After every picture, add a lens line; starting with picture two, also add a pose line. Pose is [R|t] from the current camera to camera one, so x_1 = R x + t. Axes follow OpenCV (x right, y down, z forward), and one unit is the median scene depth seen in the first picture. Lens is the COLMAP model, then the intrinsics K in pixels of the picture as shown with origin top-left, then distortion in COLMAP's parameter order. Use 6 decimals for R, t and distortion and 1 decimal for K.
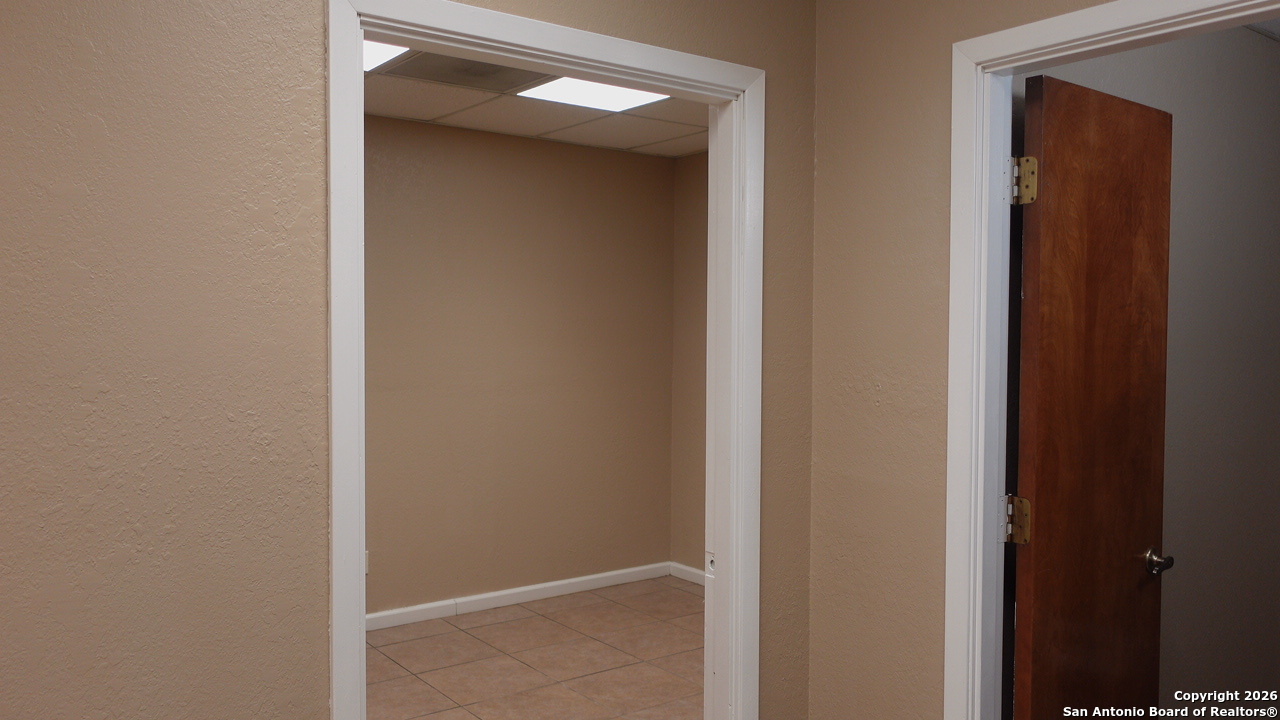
lens RADIAL K [[994.1, 0, 641.4], [0, 994.1, 356.2], [0, 0, 1]] dist [-0.004004, -0.004208]
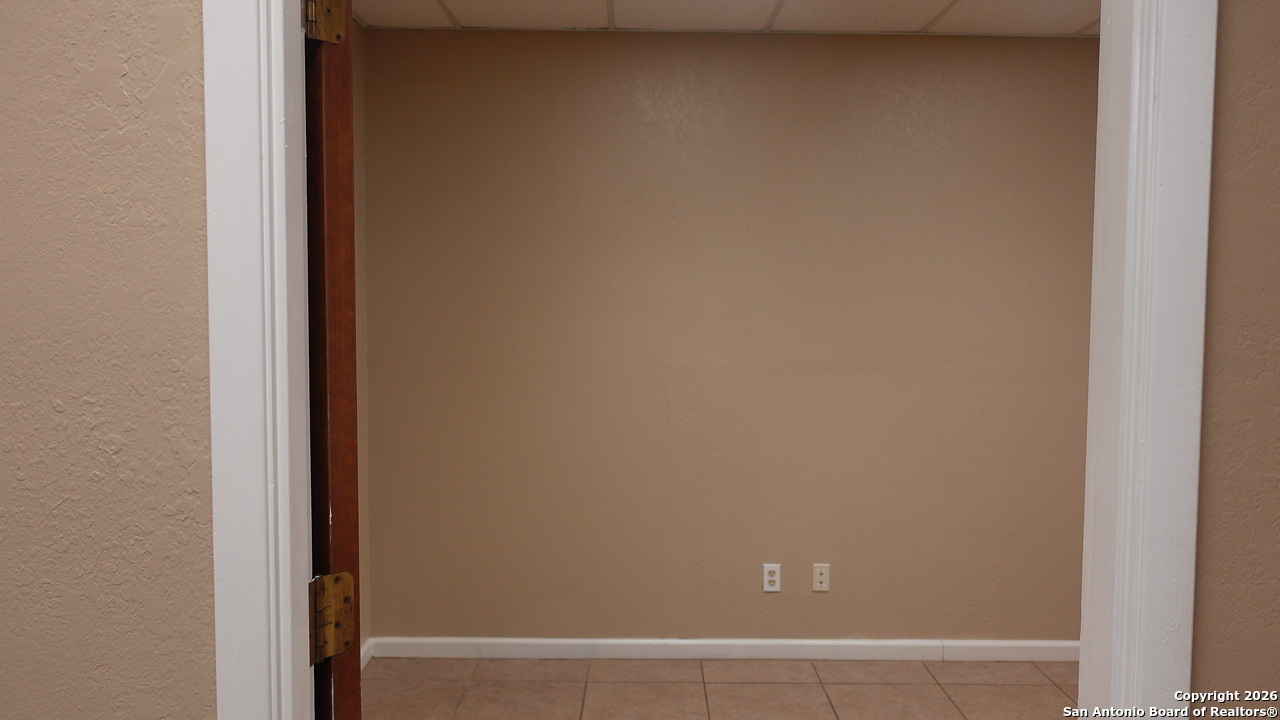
lens RADIAL K [[994.1, 0, 641.4], [0, 994.1, 356.2], [0, 0, 1]] dist [-0.004004, -0.004208]
pose [[0.801363, 0.032798, -0.597279, 0.249418], [-0.019436, 0.999396, 0.028803, 0.004425], [0.597863, -0.011473, 0.801517, 0.681091]]
